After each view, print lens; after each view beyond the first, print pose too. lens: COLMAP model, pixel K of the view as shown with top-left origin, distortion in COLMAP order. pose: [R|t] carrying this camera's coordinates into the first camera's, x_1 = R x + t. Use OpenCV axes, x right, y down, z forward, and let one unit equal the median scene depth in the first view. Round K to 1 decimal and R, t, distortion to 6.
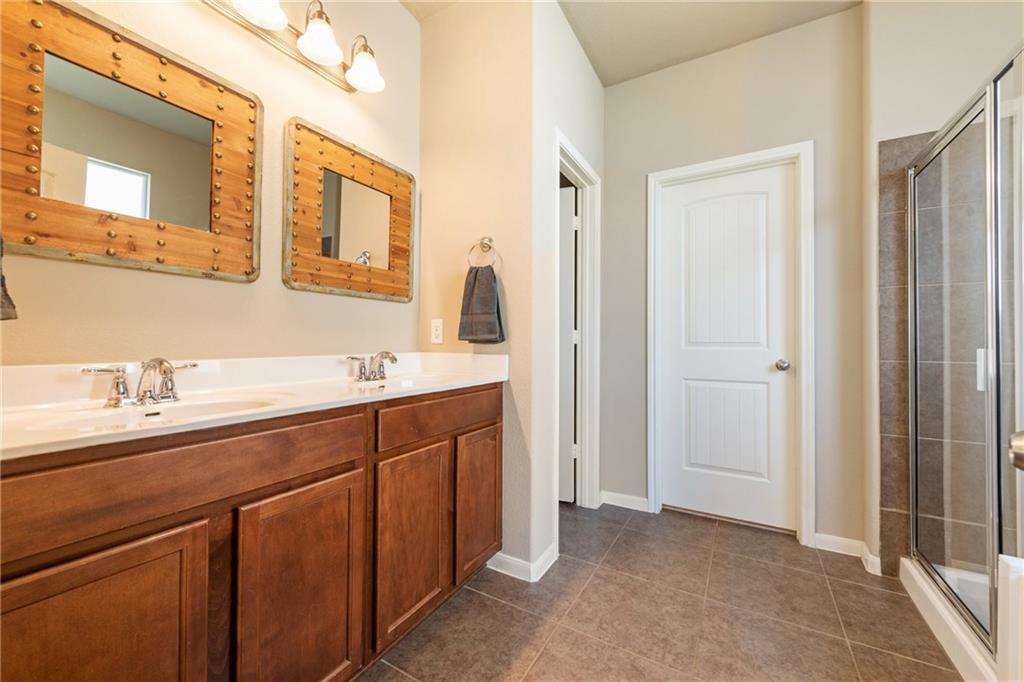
lens RADIAL K [[401.8, 0, 513.1], [0, 401.8, 336.5], [0, 0, 1]] dist [0.003324, -0.000821]
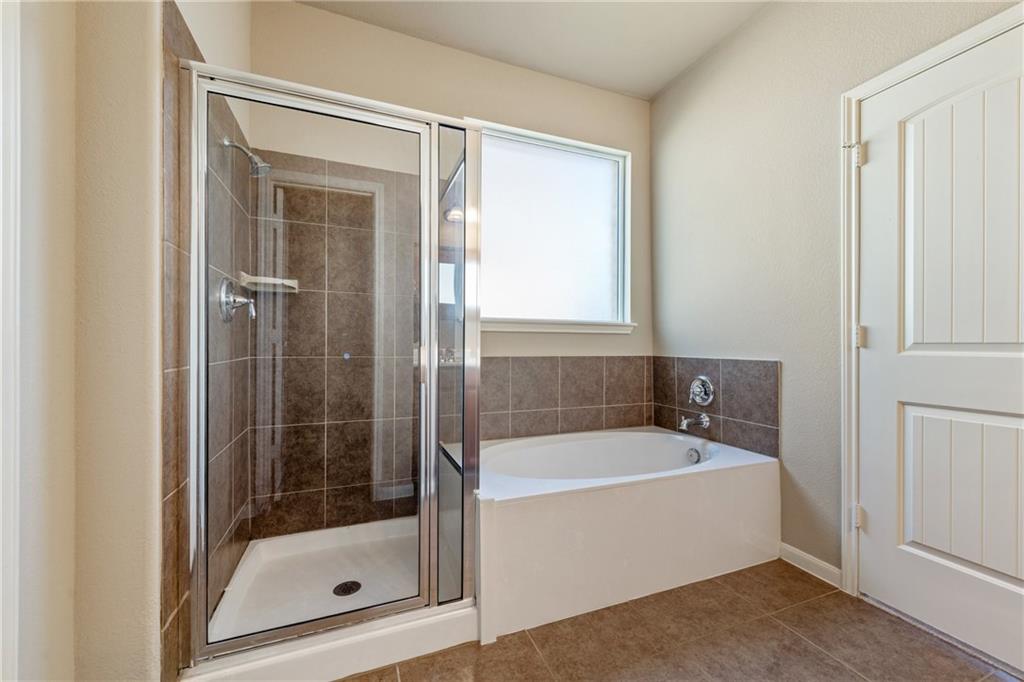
lens RADIAL K [[401.8, 0, 509.7], [0, 401.8, 345.1], [0, 0, 1]] dist [0.003324, -0.000821]
pose [[-0.787322, -0.009712, 0.616466, 0.180420], [-0.016283, 0.999855, -0.005043, 0.018750], [-0.616327, -0.014008, -0.787365, 1.152258]]
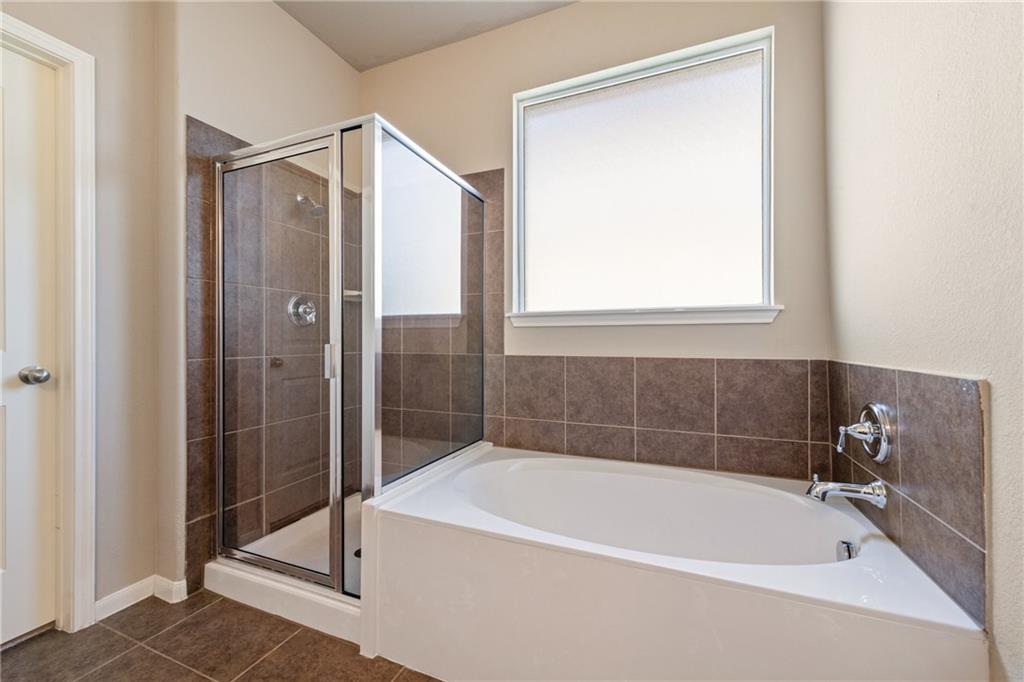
lens RADIAL K [[401.8, 0, 511.2], [0, 401.8, 341.0], [0, 0, 1]] dist [0.003324, -0.000821]
pose [[-0.136261, -0.005138, 0.990660, -0.077082], [-0.012067, 0.999921, 0.003526, 0.006577], [-0.990600, -0.011474, -0.136312, 0.408820]]
